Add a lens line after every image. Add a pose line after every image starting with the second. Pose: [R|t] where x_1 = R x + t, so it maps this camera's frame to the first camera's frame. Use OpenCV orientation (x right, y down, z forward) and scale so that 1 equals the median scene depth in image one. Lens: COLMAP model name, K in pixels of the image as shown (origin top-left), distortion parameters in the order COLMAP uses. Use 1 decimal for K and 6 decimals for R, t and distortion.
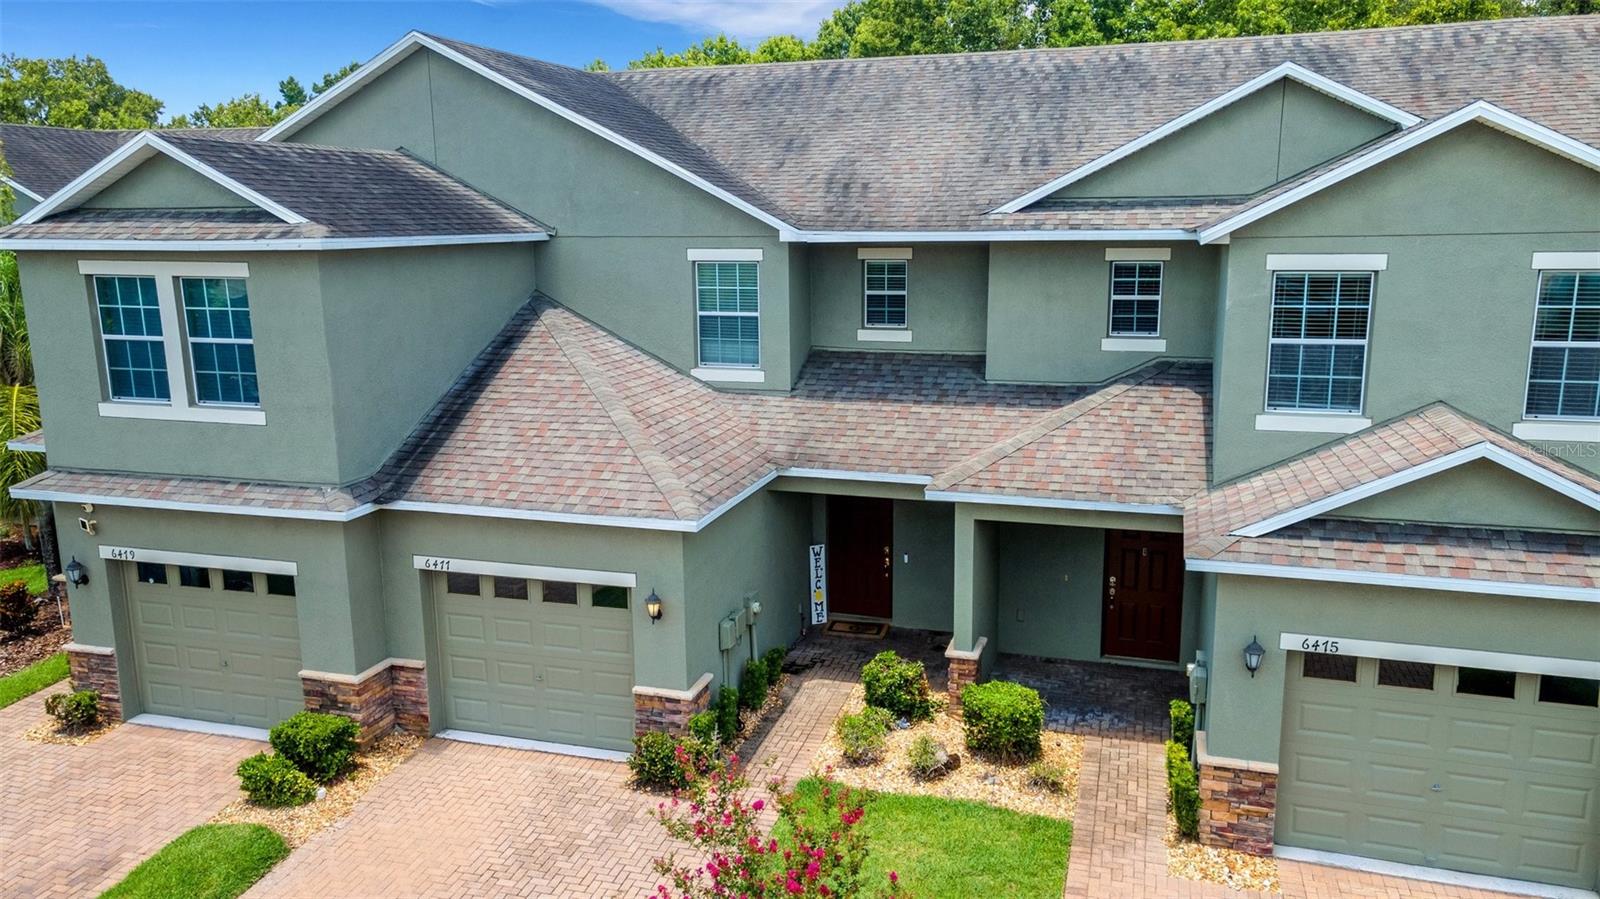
lens RADIAL K [[1152.1, 0, 800.0], [0, 1152.1, 449.5], [0, 0, 1]] dist [0.025454, 0.003492]
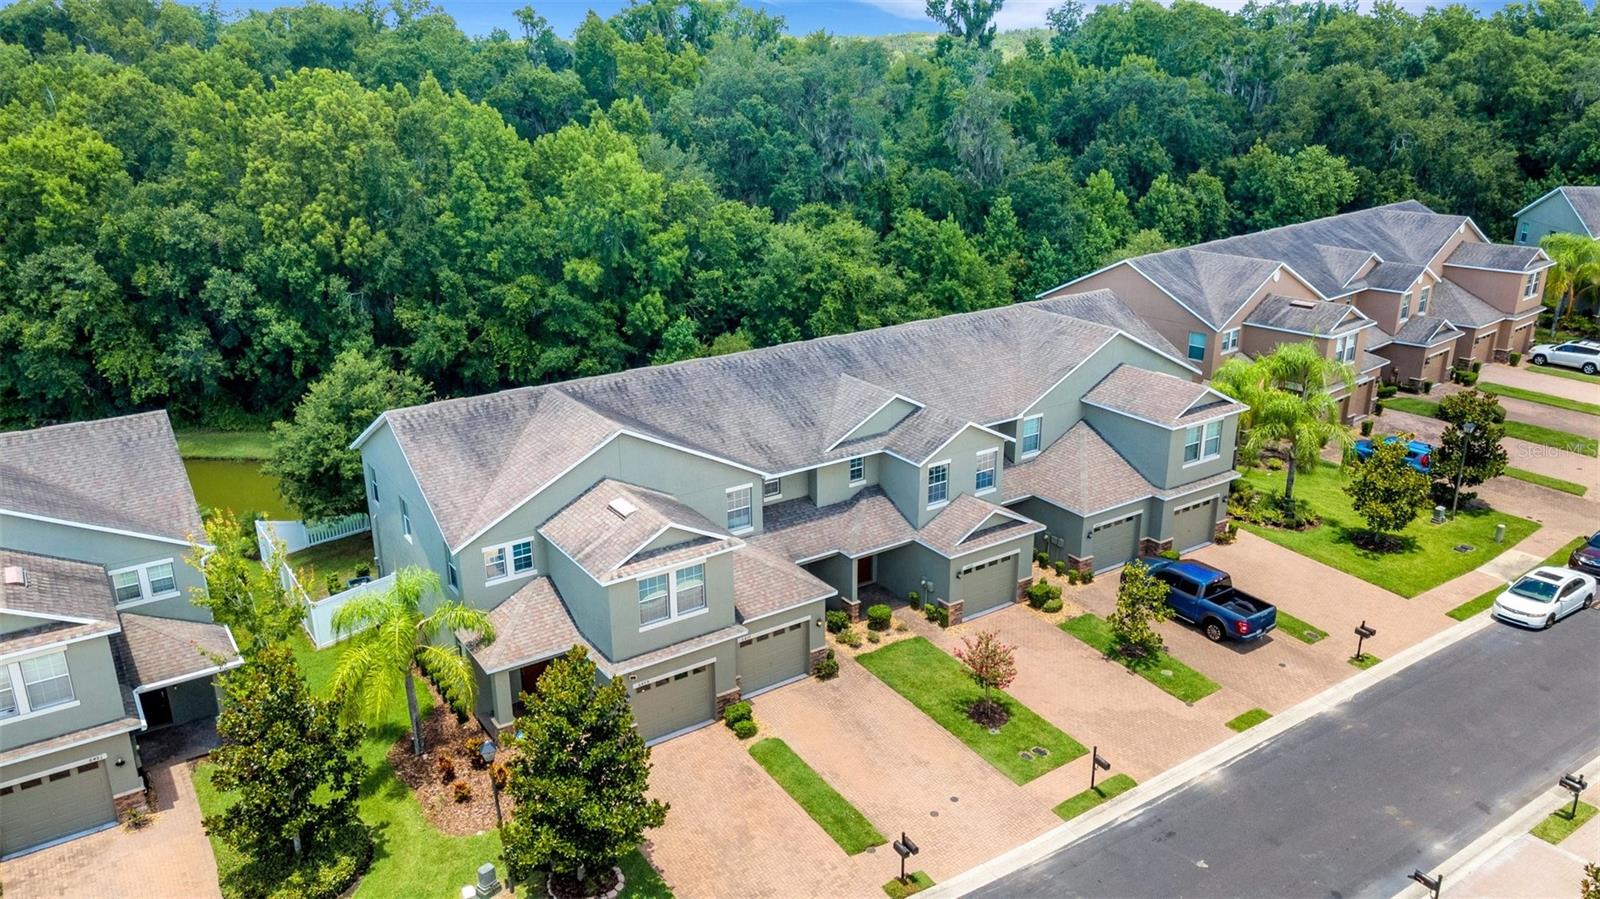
lens RADIAL K [[1152.1, 0, 800.0], [0, 1152.1, 449.5], [0, 0, 1]] dist [0.025454, 0.003492]
pose [[0.629563, -0.251568, 0.735095, -2.097555], [0.157384, 0.967807, 0.196418, -0.837762], [-0.760842, -0.007965, 0.648888, -0.852994]]
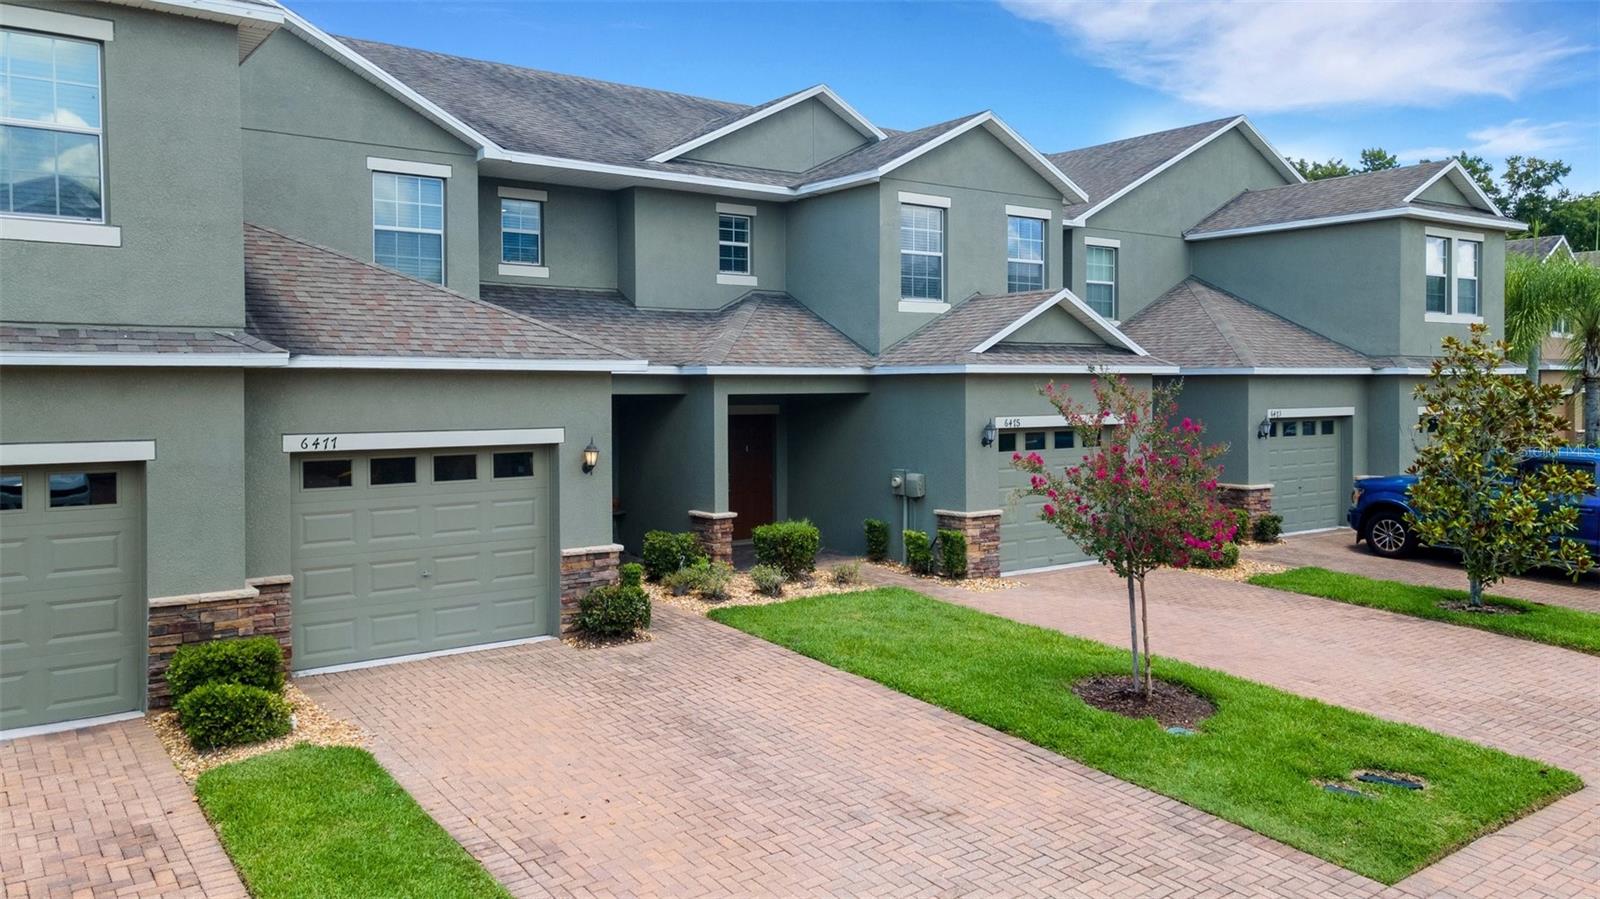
lens RADIAL K [[1173.6, 0, 804.9], [0, 1173.6, 417.2], [0, 0, 1]] dist [0.027669, 0.002588]
pose [[0.590567, -0.012879, 0.806886, -0.769743], [0.158937, 0.982145, -0.100651, 0.216061], [-0.791183, 0.187685, 0.582069, 0.238142]]
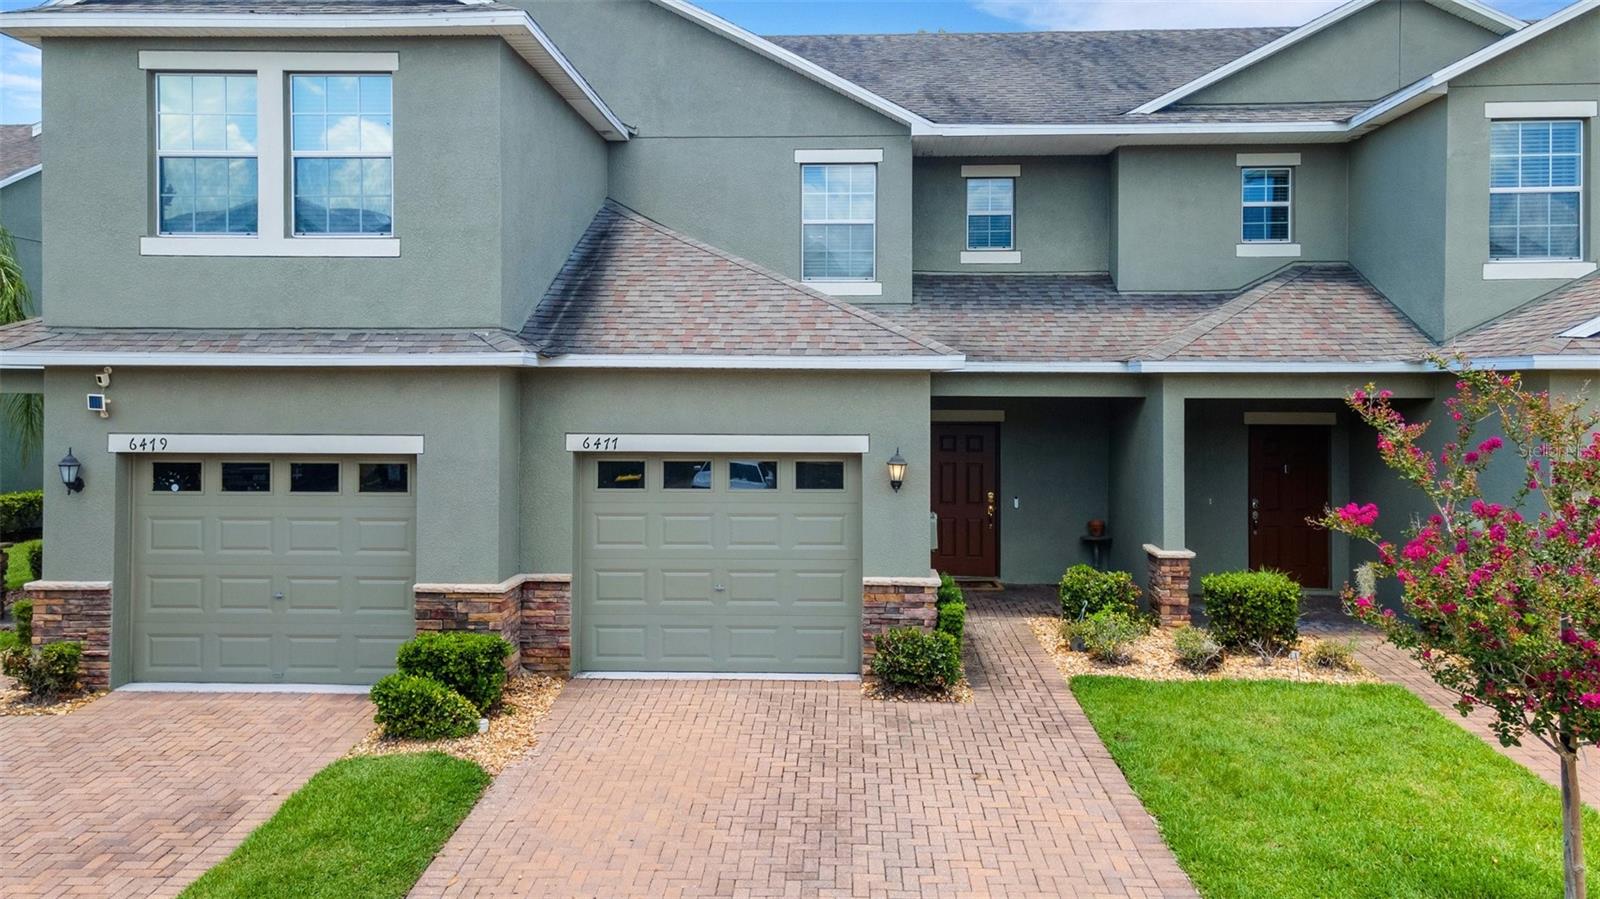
lens RADIAL K [[1186.6, 0, 794.7], [0, 1186.6, 386.4], [0, 0, 1]] dist [0.032496, -0.002065]
pose [[0.968990, 0.012307, 0.246795, -0.380795], [0.037644, 0.979749, -0.196658, 0.224616], [-0.244217, 0.199850, 0.948904, 0.173164]]
